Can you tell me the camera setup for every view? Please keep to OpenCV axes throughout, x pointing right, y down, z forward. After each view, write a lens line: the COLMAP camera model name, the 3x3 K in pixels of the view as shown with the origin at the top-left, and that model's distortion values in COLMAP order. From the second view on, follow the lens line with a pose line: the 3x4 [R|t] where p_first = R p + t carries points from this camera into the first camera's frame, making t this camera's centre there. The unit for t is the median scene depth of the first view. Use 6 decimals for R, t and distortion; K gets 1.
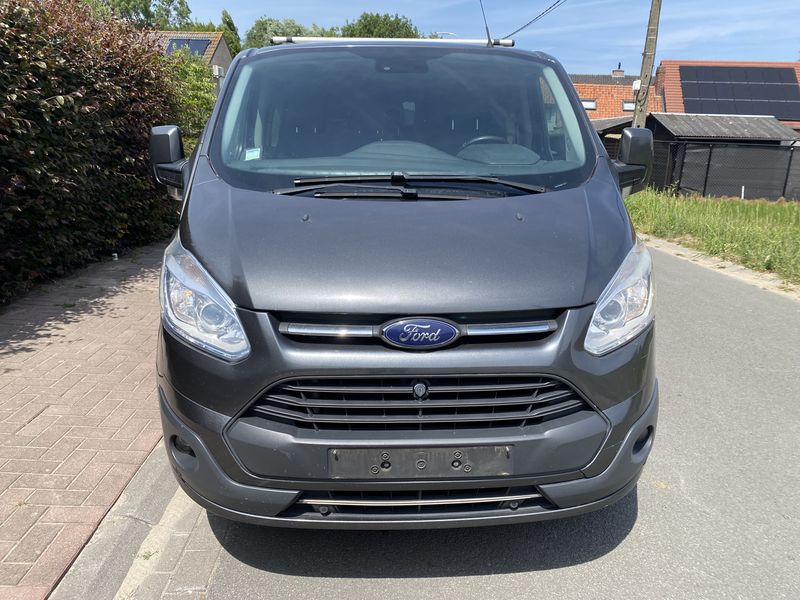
lens RADIAL K [[606.9, 0, 400.0], [0, 606.9, 300.0], [0, 0, 1]] dist [0.060415, -0.072504]
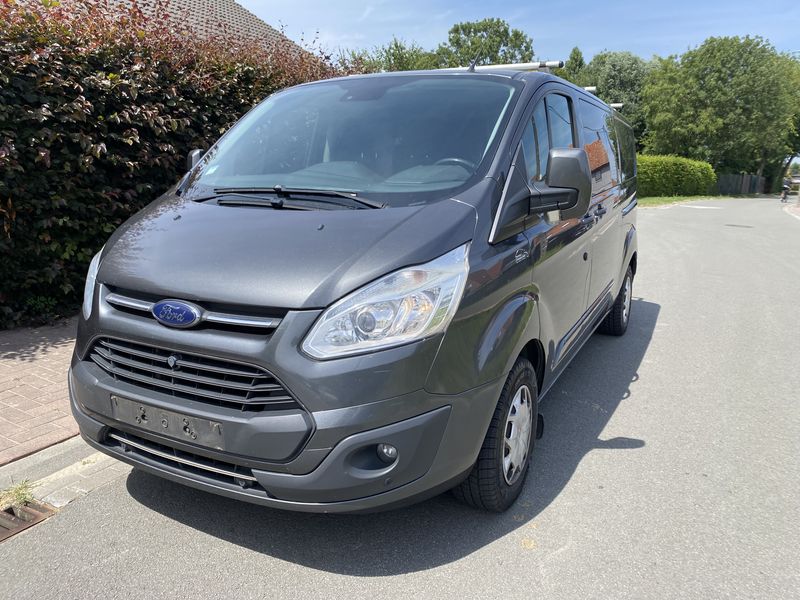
lens RADIAL K [[613.2, 0, 395.7], [0, 613.2, 290.6], [0, 0, 1]] dist [0.004561, -0.000667]
pose [[0.862405, 0.104789, -0.495255, 0.911734], [-0.137090, 0.990127, -0.029223, -0.012052], [0.487303, 0.093096, 0.868256, 0.144669]]
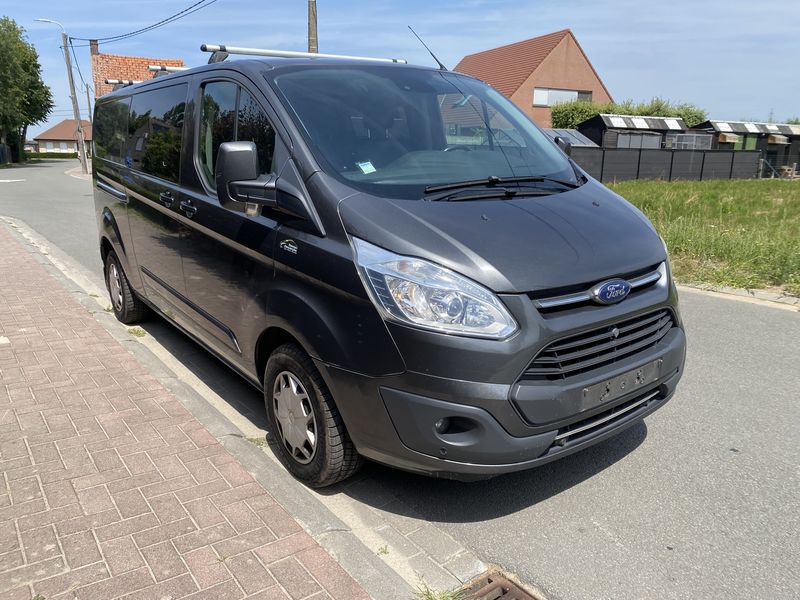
lens RADIAL K [[606.9, 0, 400.0], [0, 606.9, 300.0], [0, 0, 1]] dist [0.060415, -0.072504]
pose [[0.822779, -0.157444, 0.546119, -1.018572], [0.156393, 0.986490, 0.048781, -0.062291], [-0.546421, 0.045273, 0.836286, 0.101347]]
